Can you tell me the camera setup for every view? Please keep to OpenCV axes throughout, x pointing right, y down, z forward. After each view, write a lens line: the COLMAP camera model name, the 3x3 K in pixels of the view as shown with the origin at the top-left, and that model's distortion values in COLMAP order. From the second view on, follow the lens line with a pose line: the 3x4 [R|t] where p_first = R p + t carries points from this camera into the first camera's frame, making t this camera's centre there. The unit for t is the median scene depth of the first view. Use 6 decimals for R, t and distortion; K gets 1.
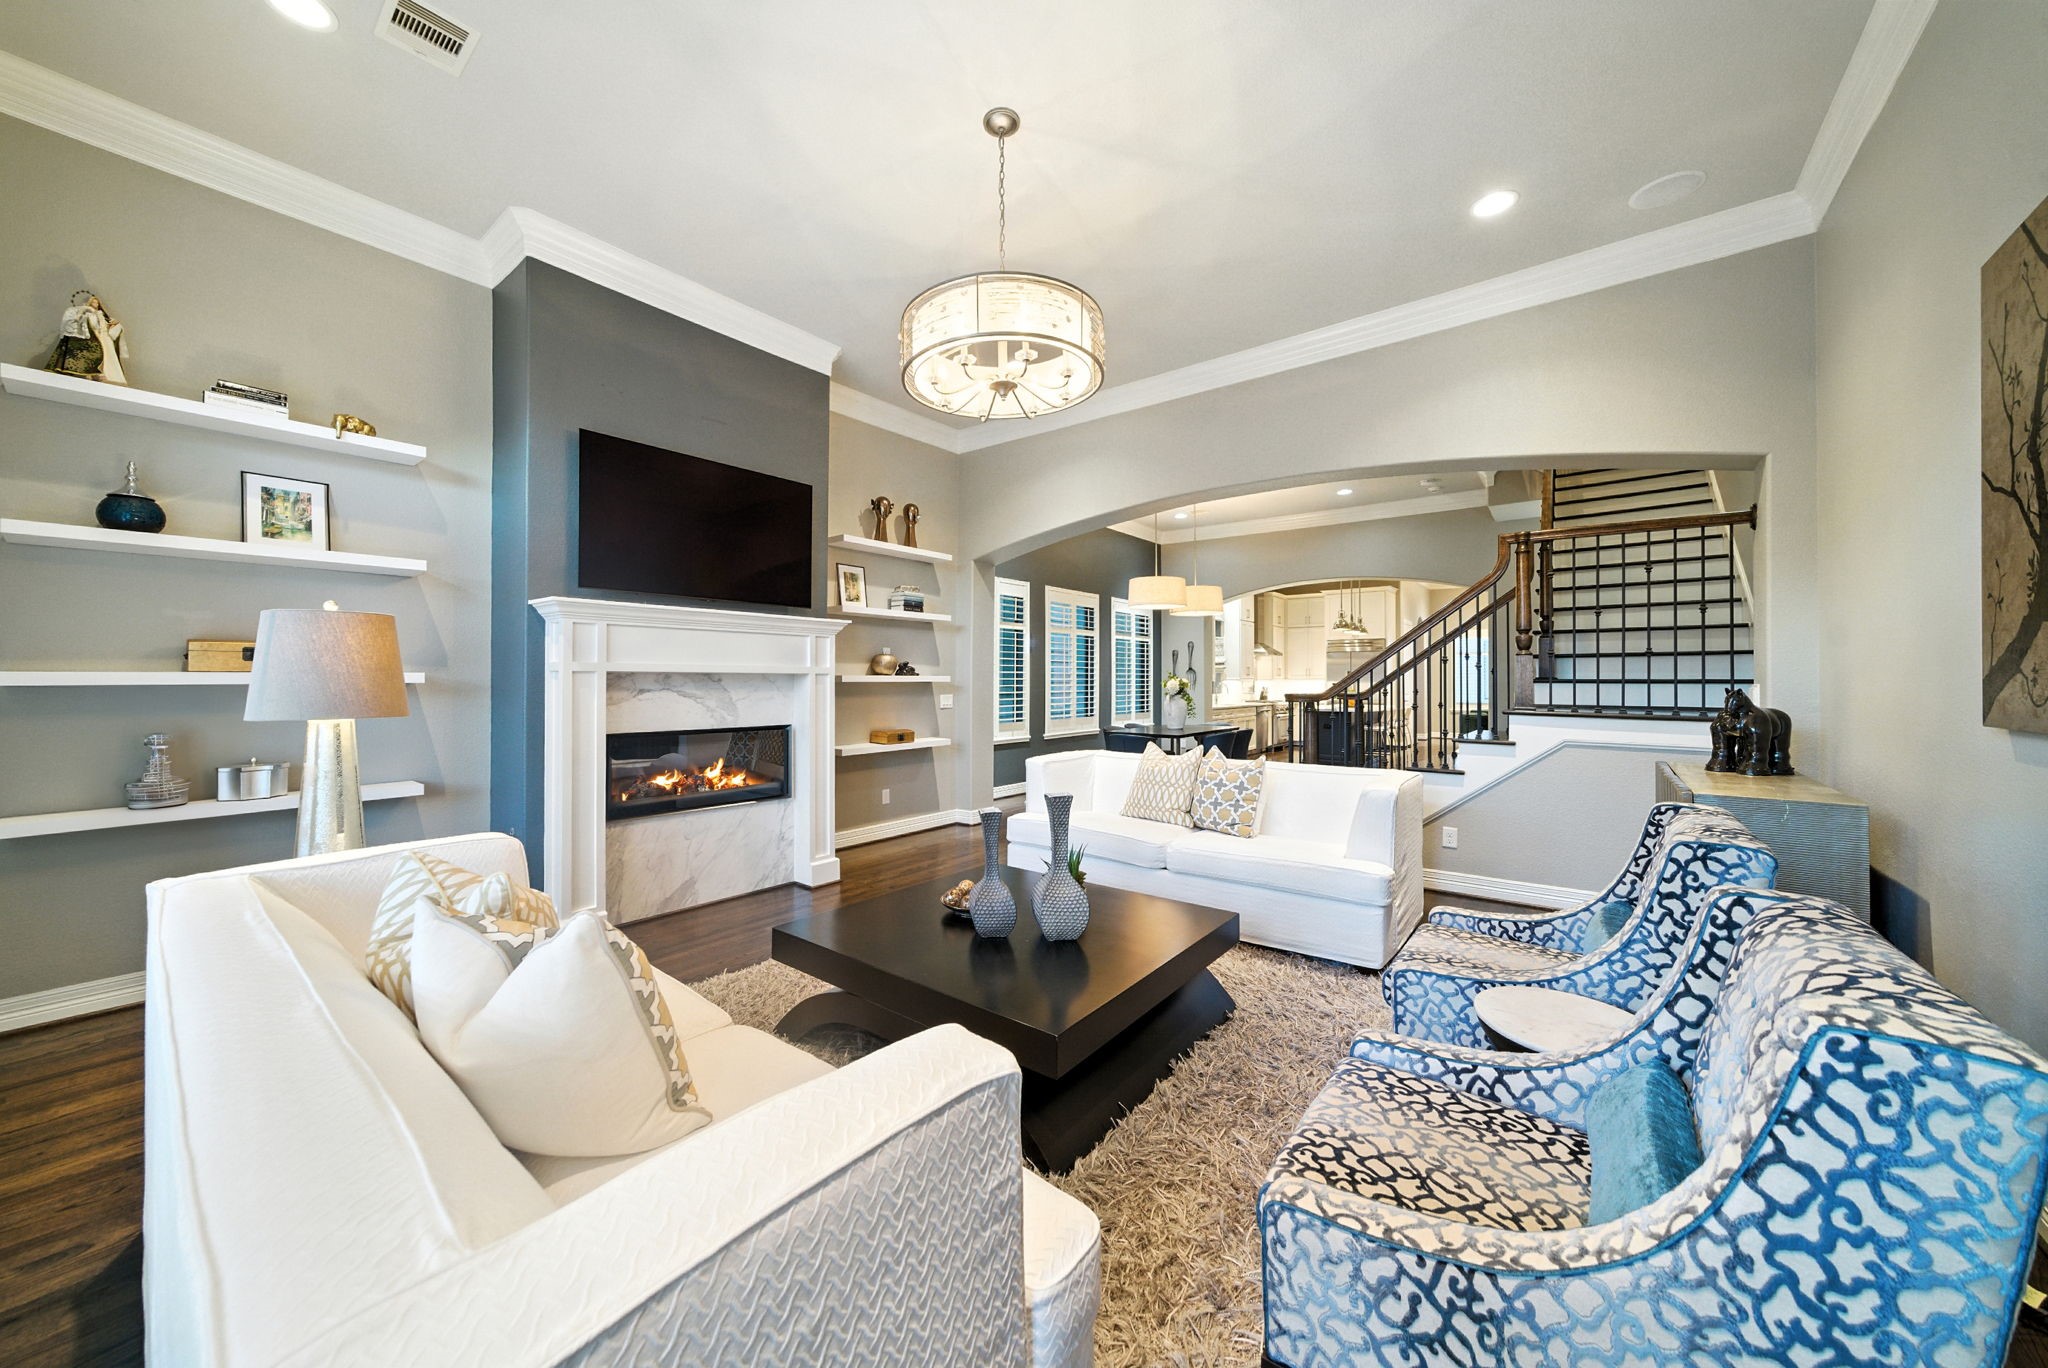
lens RADIAL K [[705.5, 0, 1026.5], [0, 705.5, 679.6], [0, 0, 1]] dist [-0.008504, 0.001344]
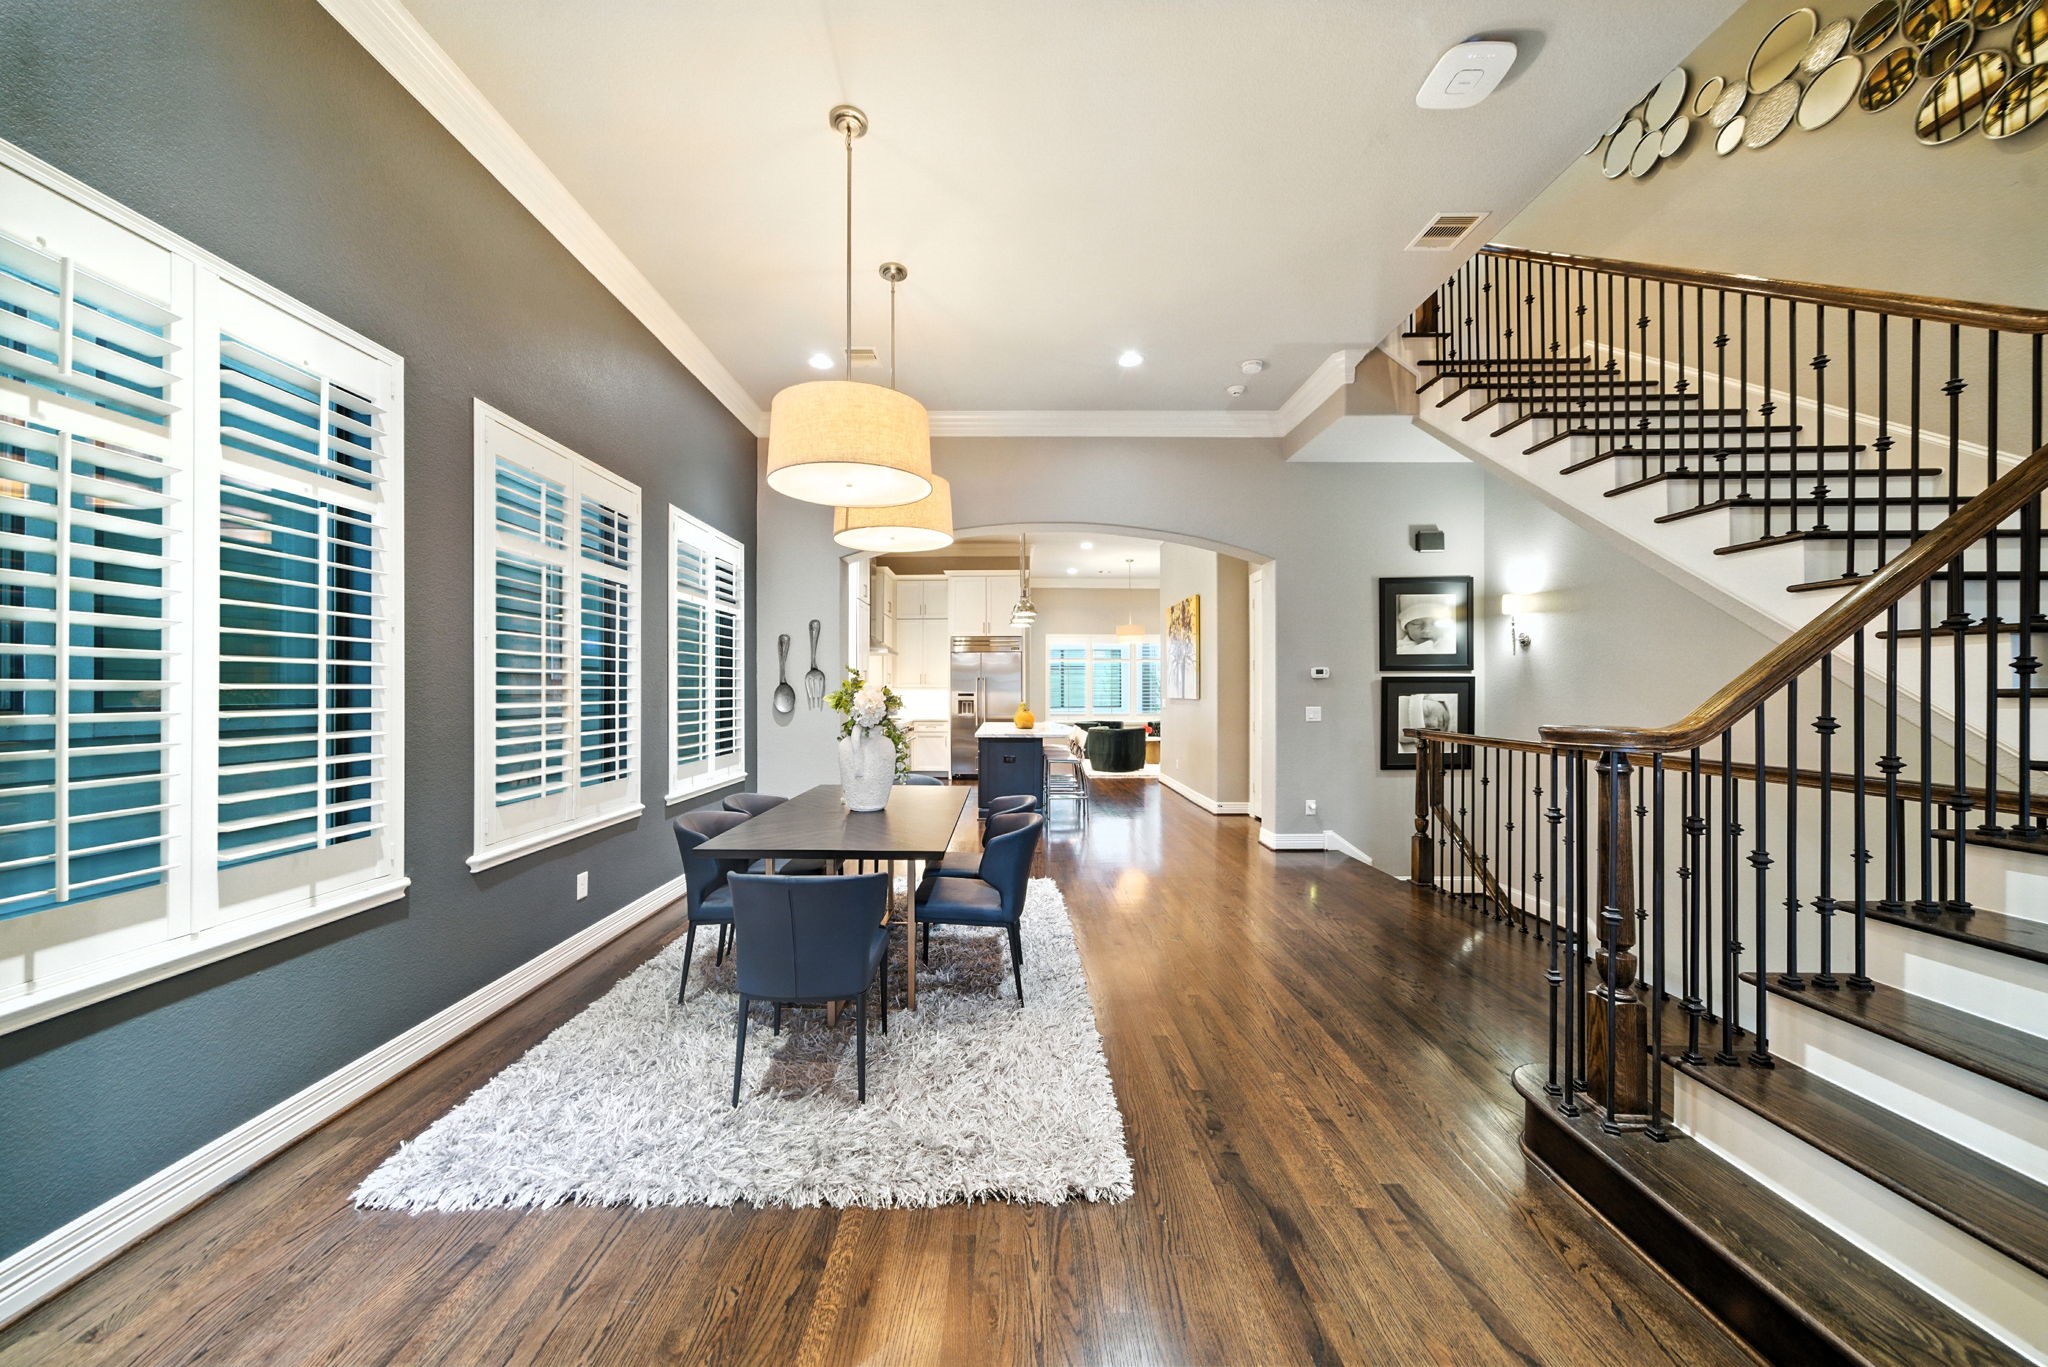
lens RADIAL K [[705.5, 0, 1023.1], [0, 705.5, 686.8], [0, 0, 1]] dist [-0.008504, 0.001344]
pose [[0.792951, 0.003634, 0.609275, 0.031187], [-0.002926, 0.999993, -0.002156, -0.000709], [-0.609278, -0.000073, 0.792956, 0.592667]]
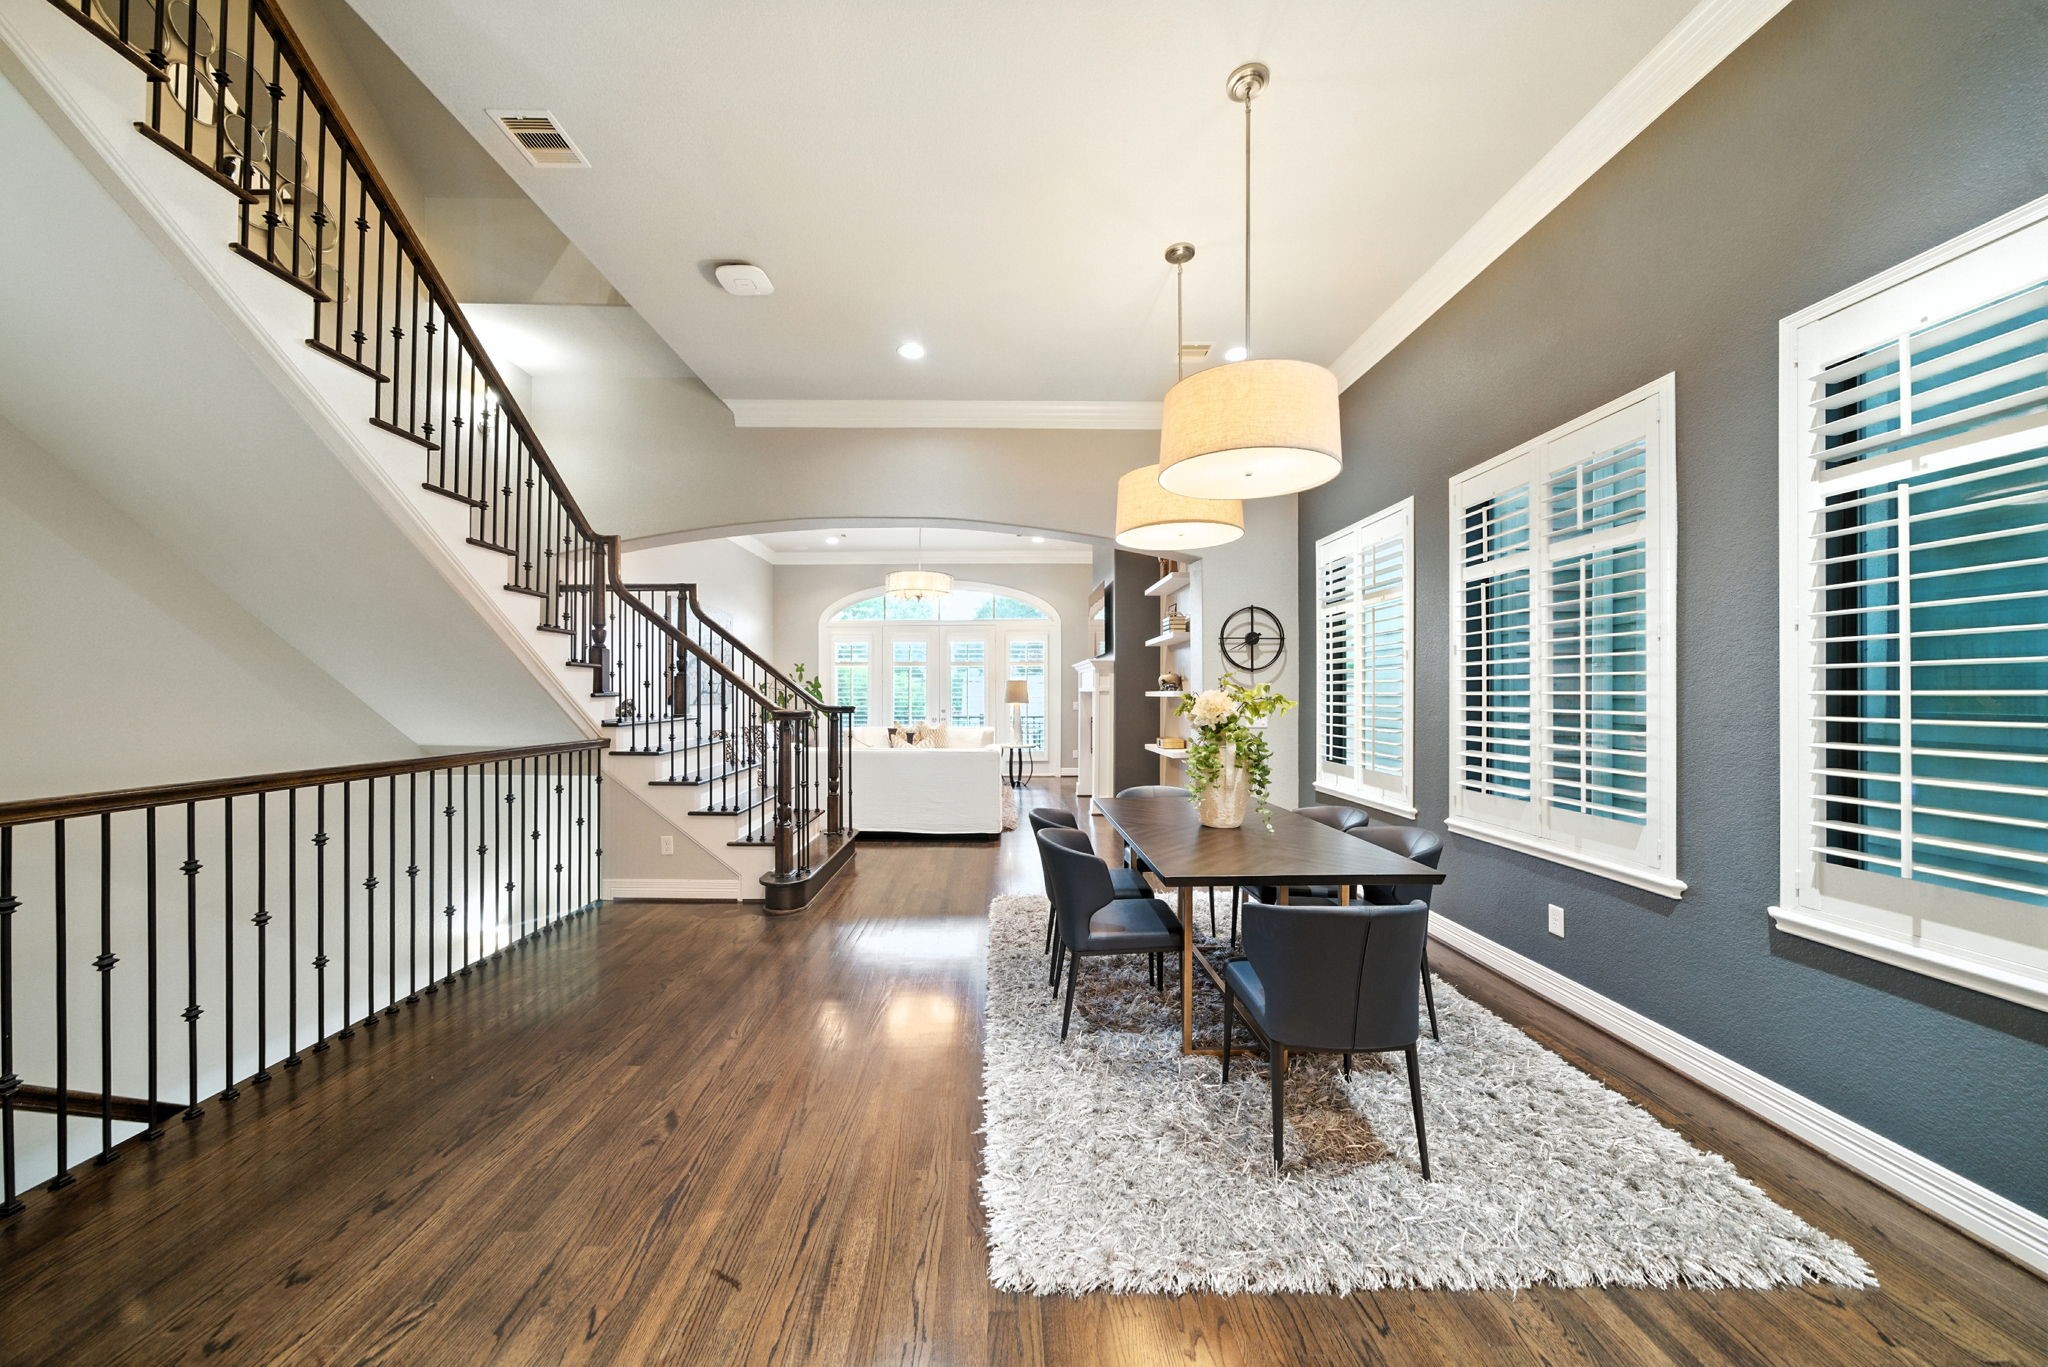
lens RADIAL K [[705.5, 0, 1020.2], [0, 705.5, 680.6], [0, 0, 1]] dist [-0.008504, 0.001344]
pose [[-0.759450, 0.005124, -0.650545, 0.402048], [0.012934, 0.999890, -0.007223, -0.007591], [0.650437, -0.013900, -0.759433, 1.016431]]
